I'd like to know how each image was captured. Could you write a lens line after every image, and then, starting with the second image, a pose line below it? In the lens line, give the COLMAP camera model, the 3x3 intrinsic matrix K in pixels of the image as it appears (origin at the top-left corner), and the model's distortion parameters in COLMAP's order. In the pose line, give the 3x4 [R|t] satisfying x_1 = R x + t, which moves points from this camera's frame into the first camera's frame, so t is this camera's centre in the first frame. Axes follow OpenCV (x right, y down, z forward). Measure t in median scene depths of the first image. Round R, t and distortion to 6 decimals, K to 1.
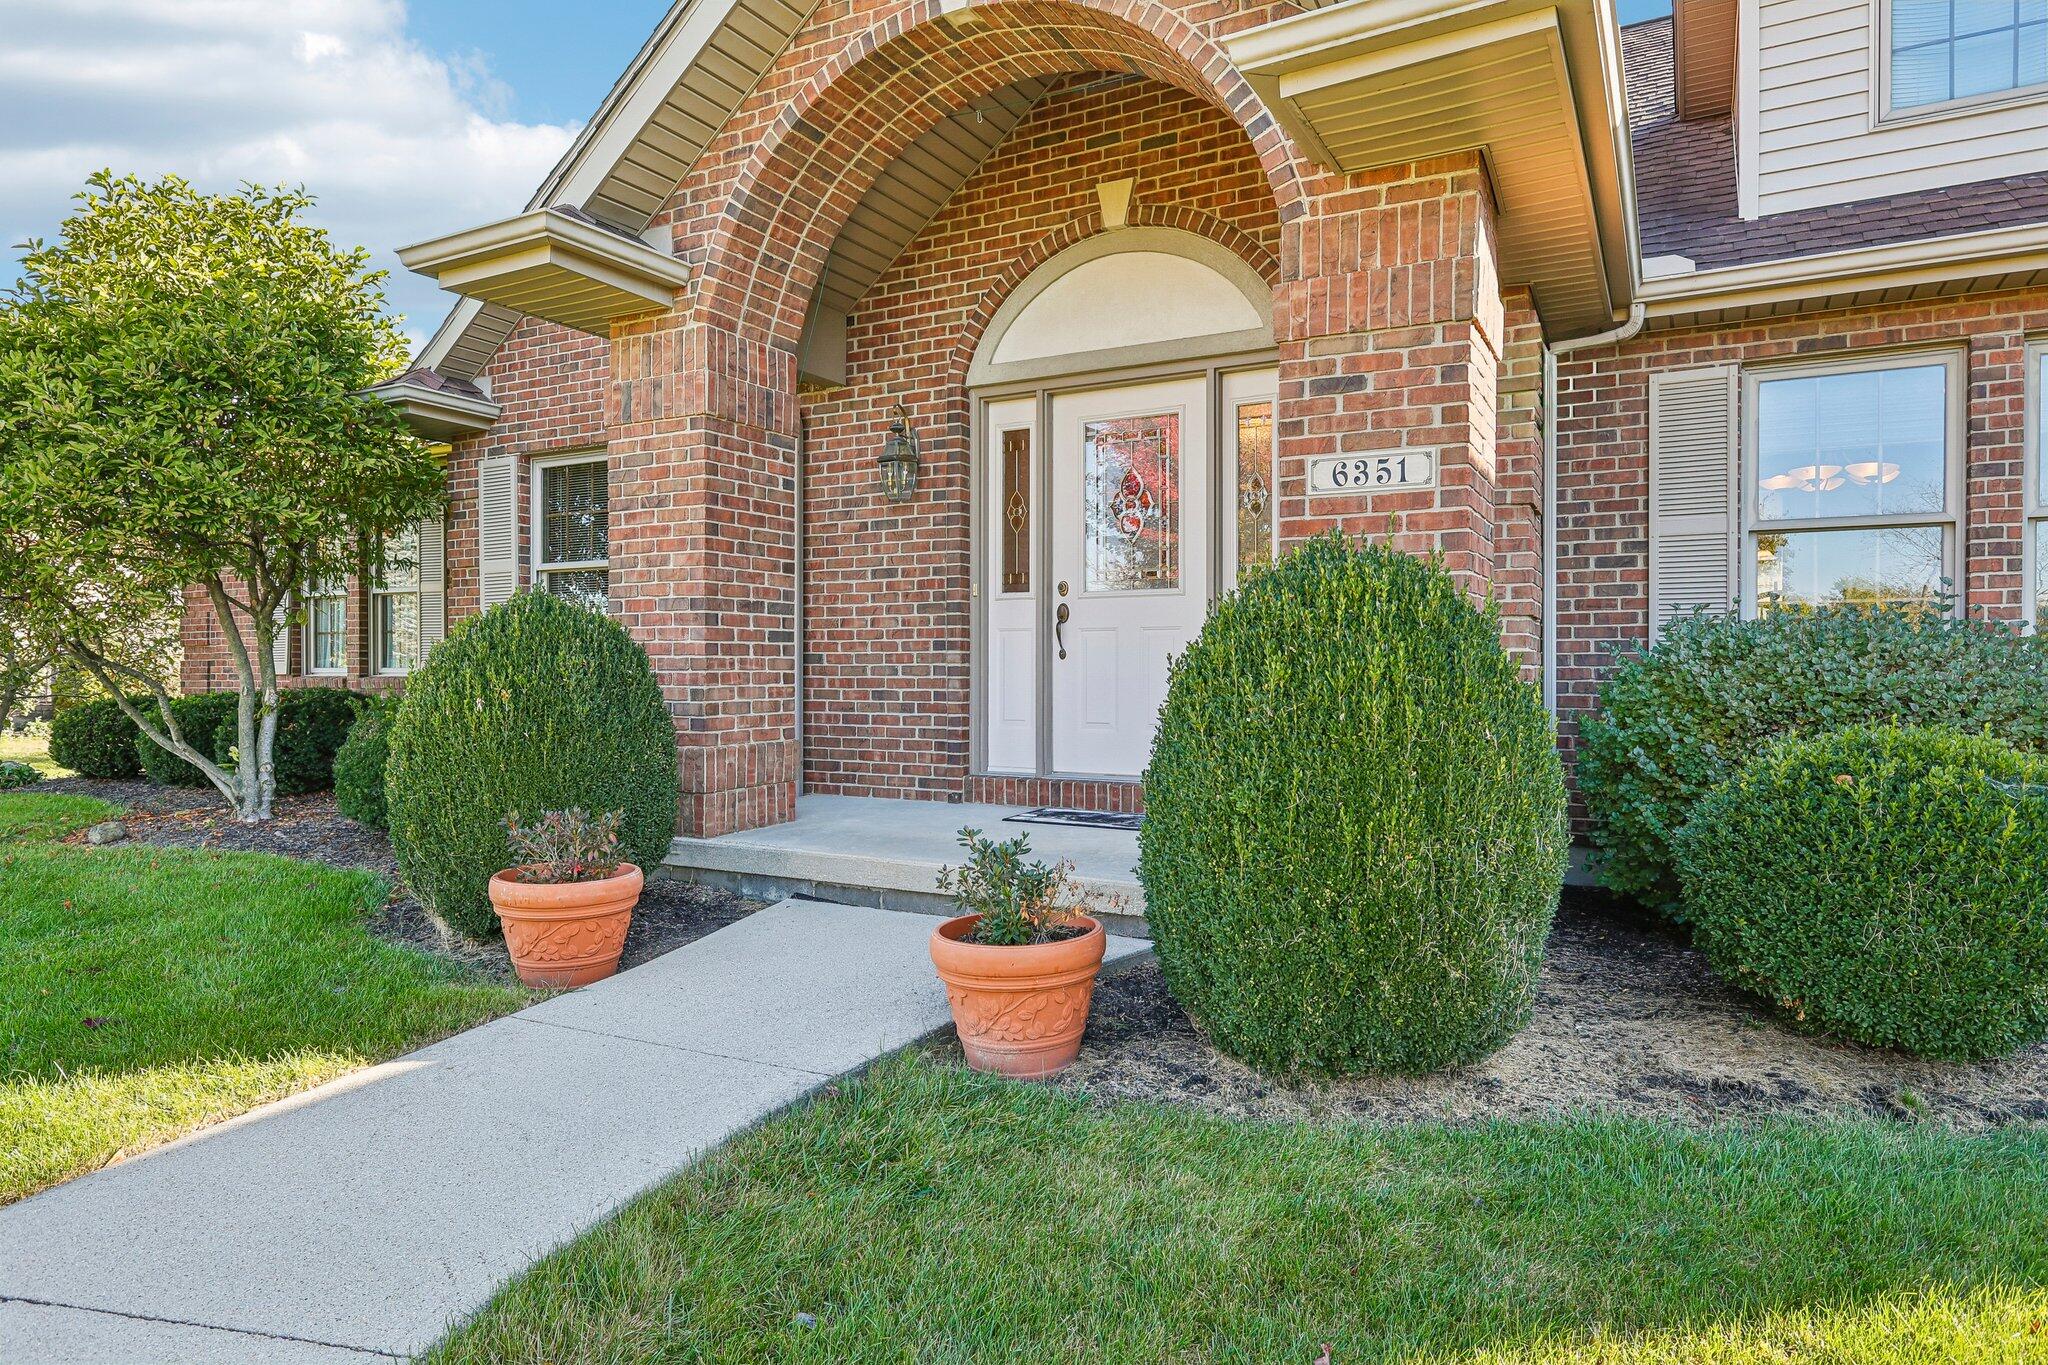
lens RADIAL K [[1196.8, 0, 1024.0], [0, 1196.8, 682.5], [0, 0, 1]] dist [0.002423, -0.003999]
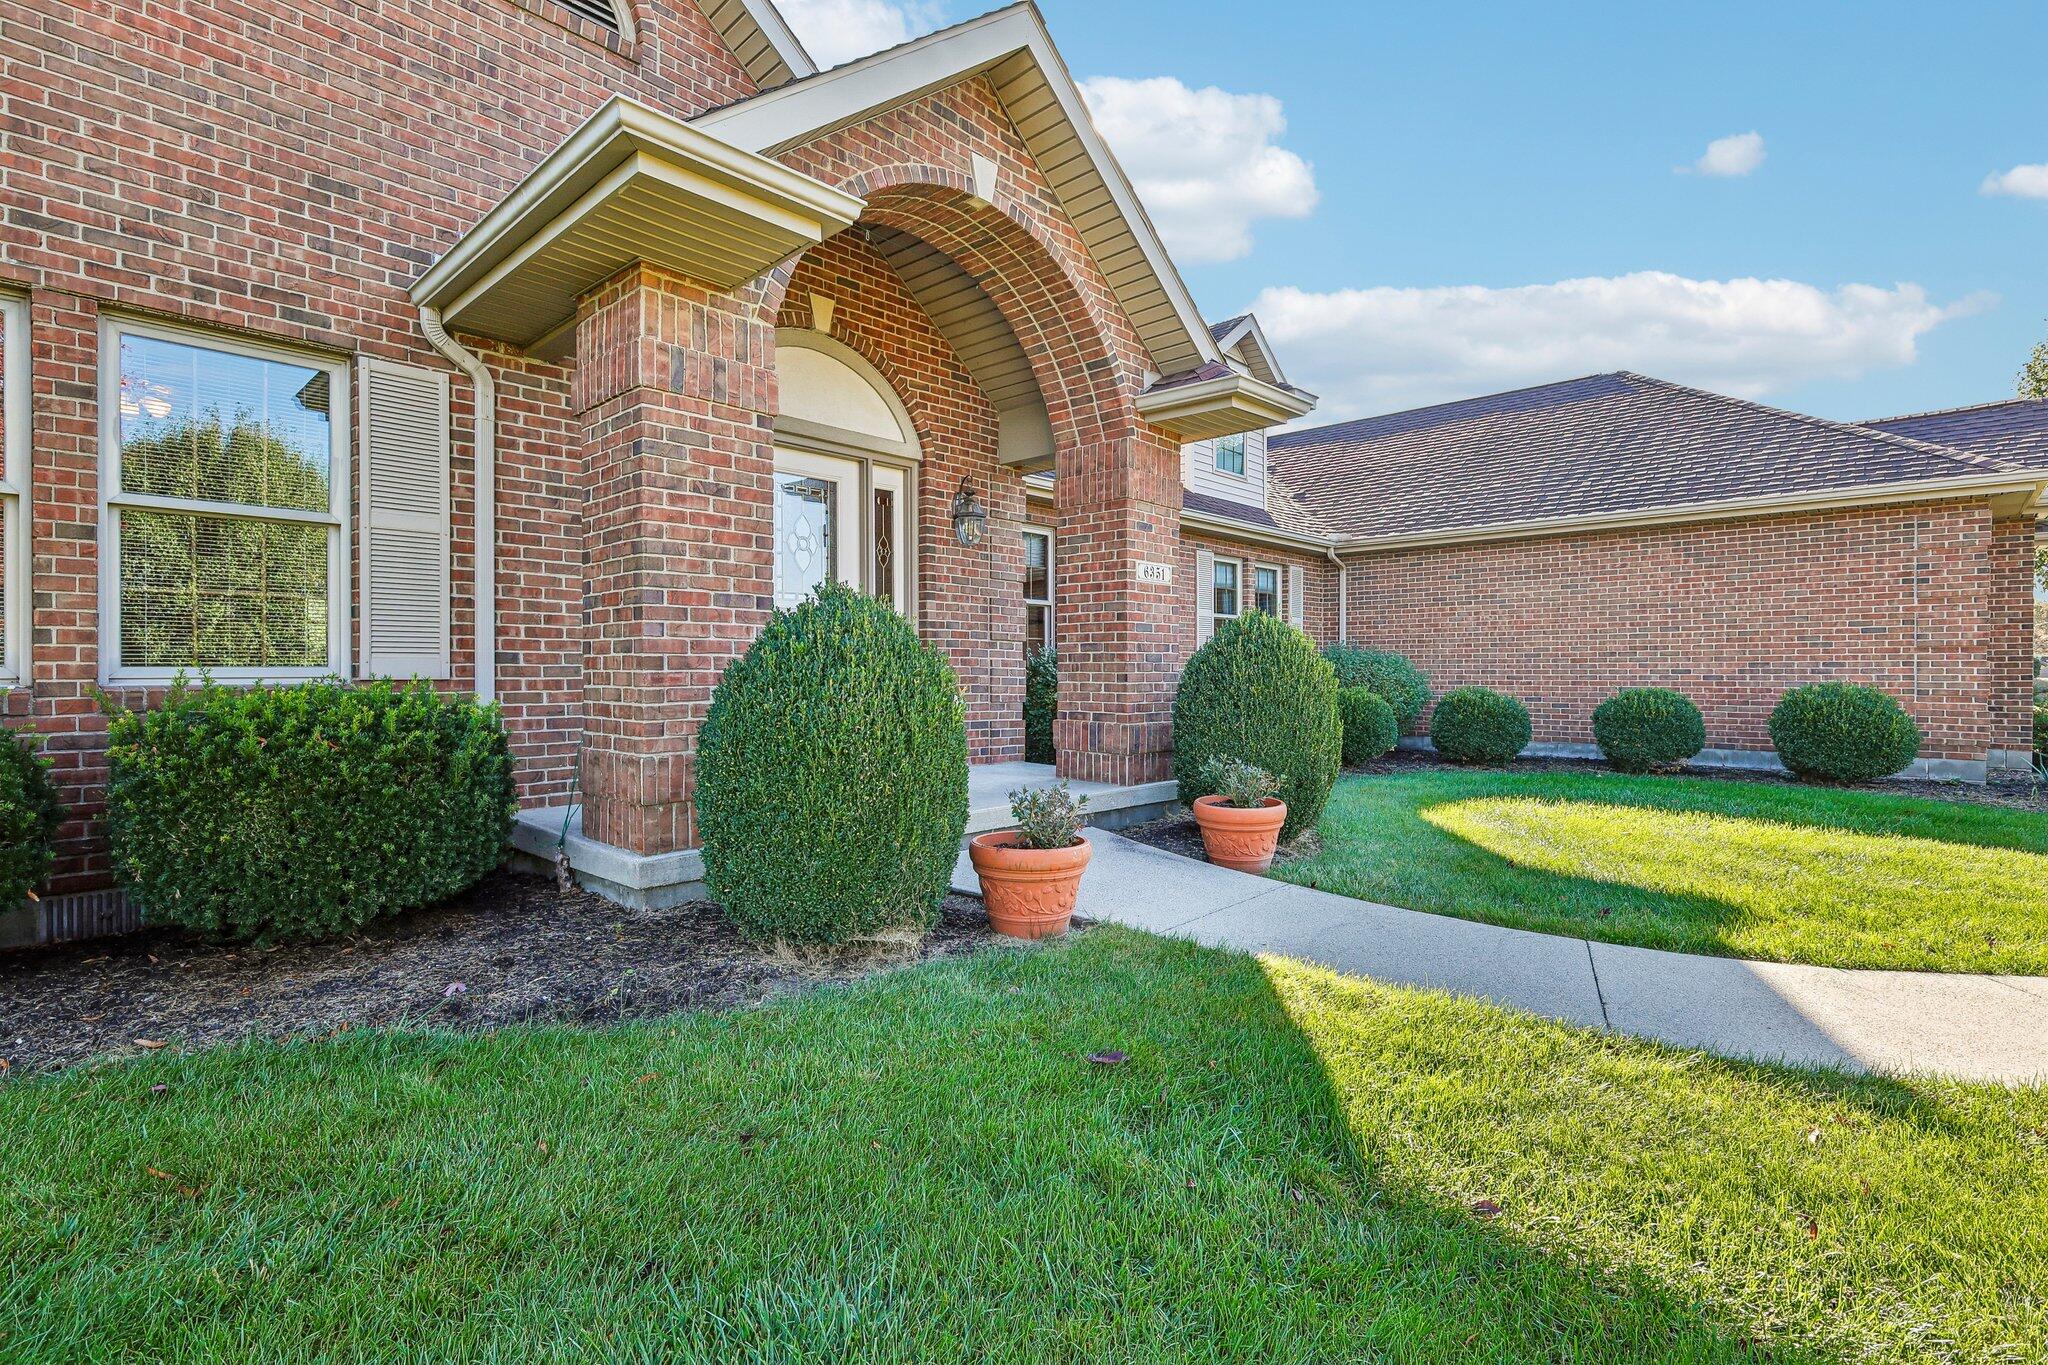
lens RADIAL K [[956.4, 0, 1024.0], [0, 956.4, 682.5], [0, 0, 1]] dist [0.000090, -0.000292]
pose [[0.248316, -0.011399, 0.968612, -0.873419], [0.012927, 0.999881, 0.008453, -0.003185], [-0.968593, 0.010422, 0.248433, 0.523076]]
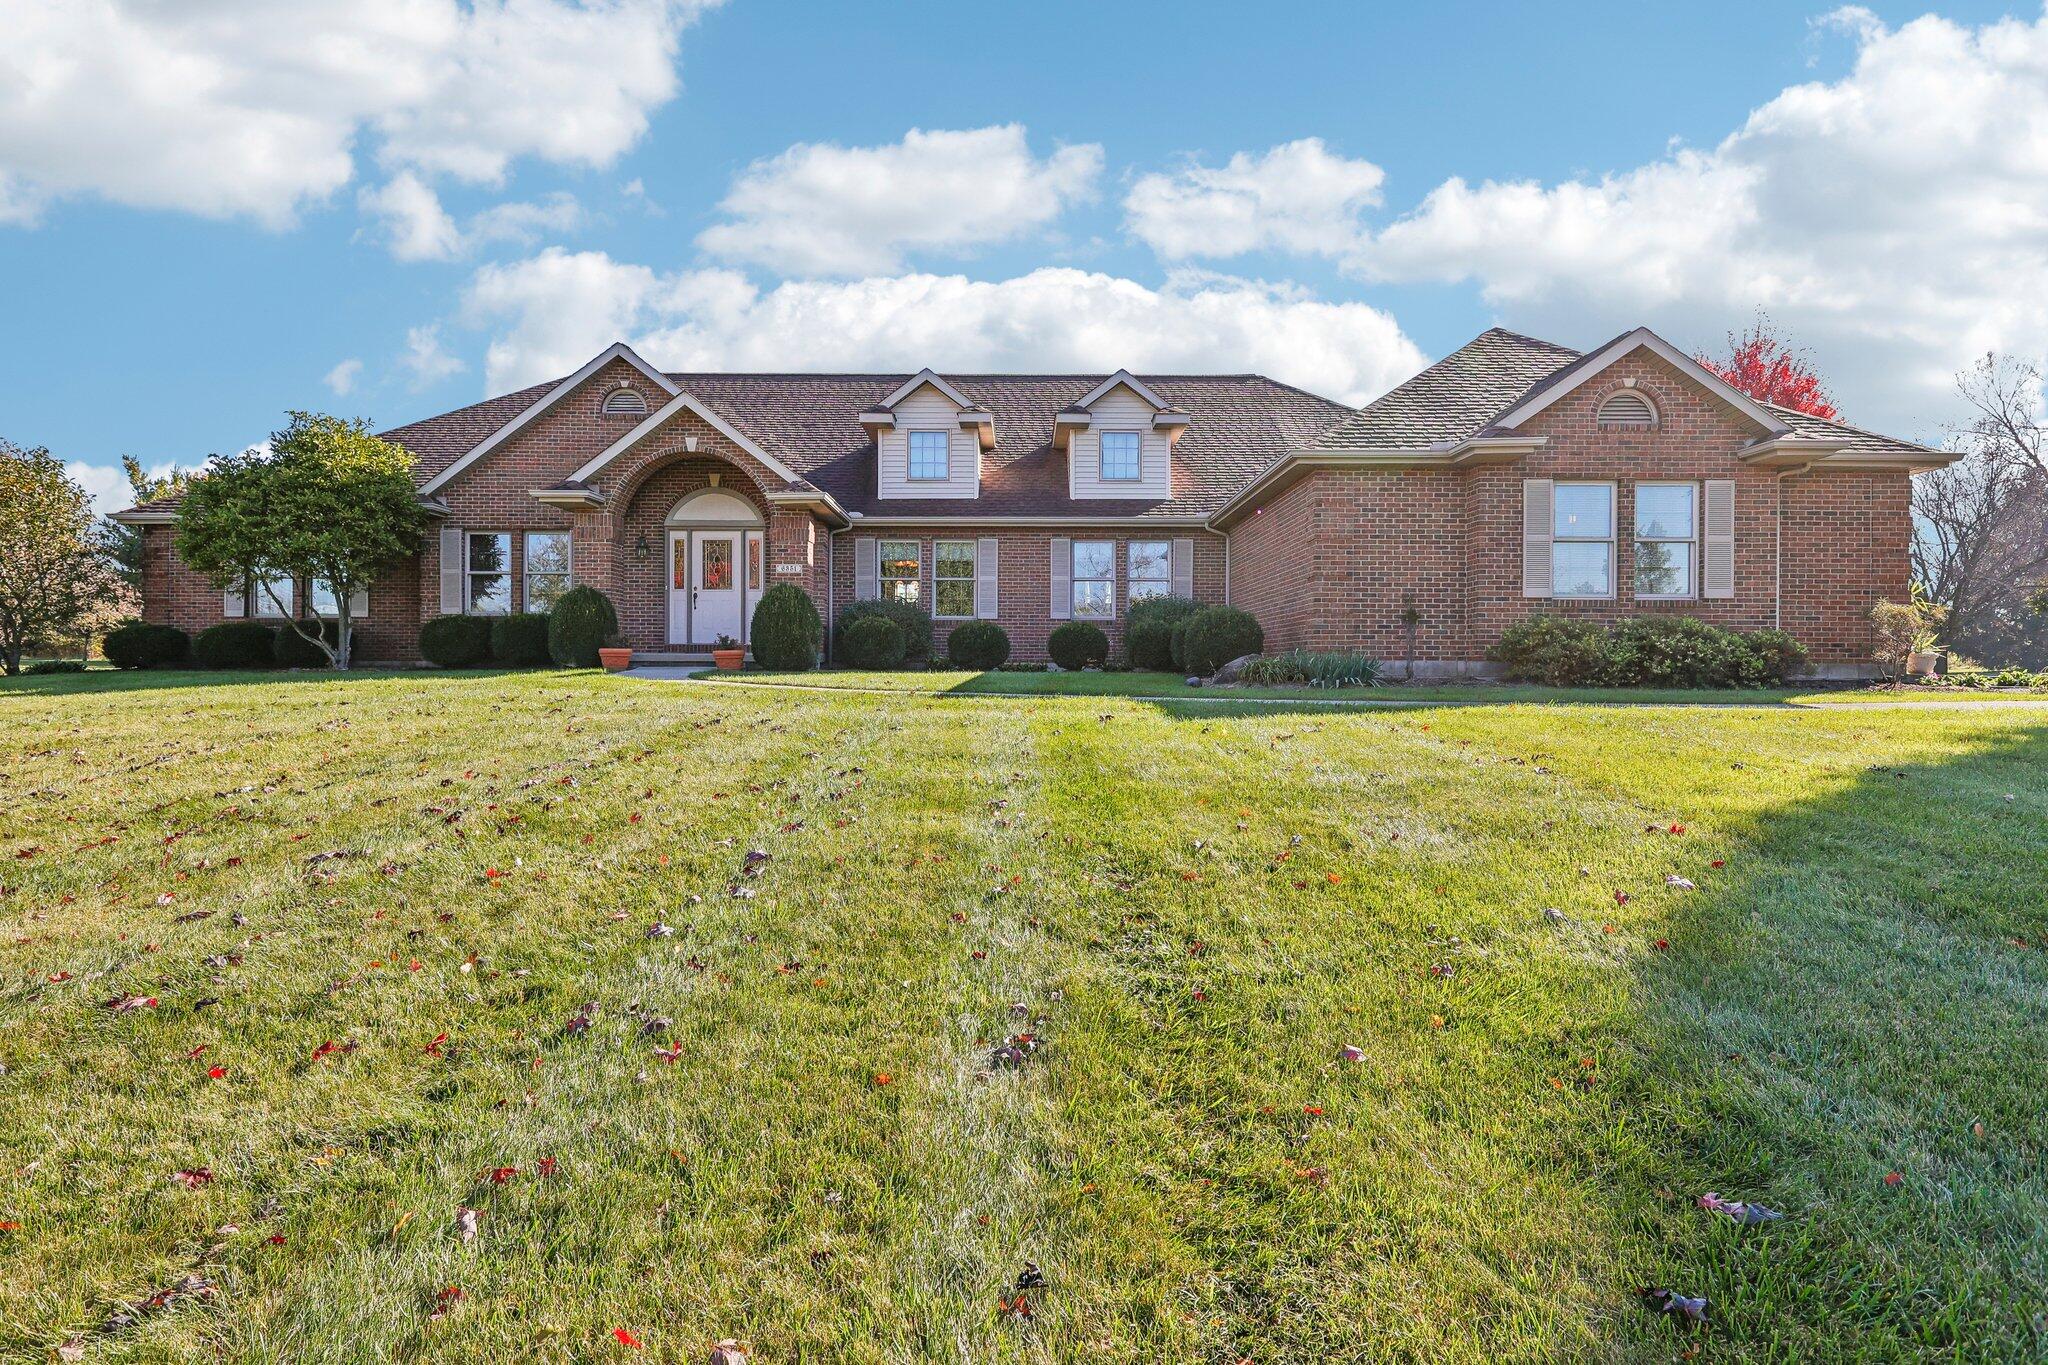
lens RADIAL K [[1196.8, 0, 1024.0], [0, 1196.8, 682.5], [0, 0, 1]] dist [0.002423, -0.003999]
pose [[0.874760, -0.004608, 0.484534, -0.826246], [0.004151, 0.999989, 0.002016, 0.190864], [-0.484538, 0.000247, 0.874770, -2.492030]]
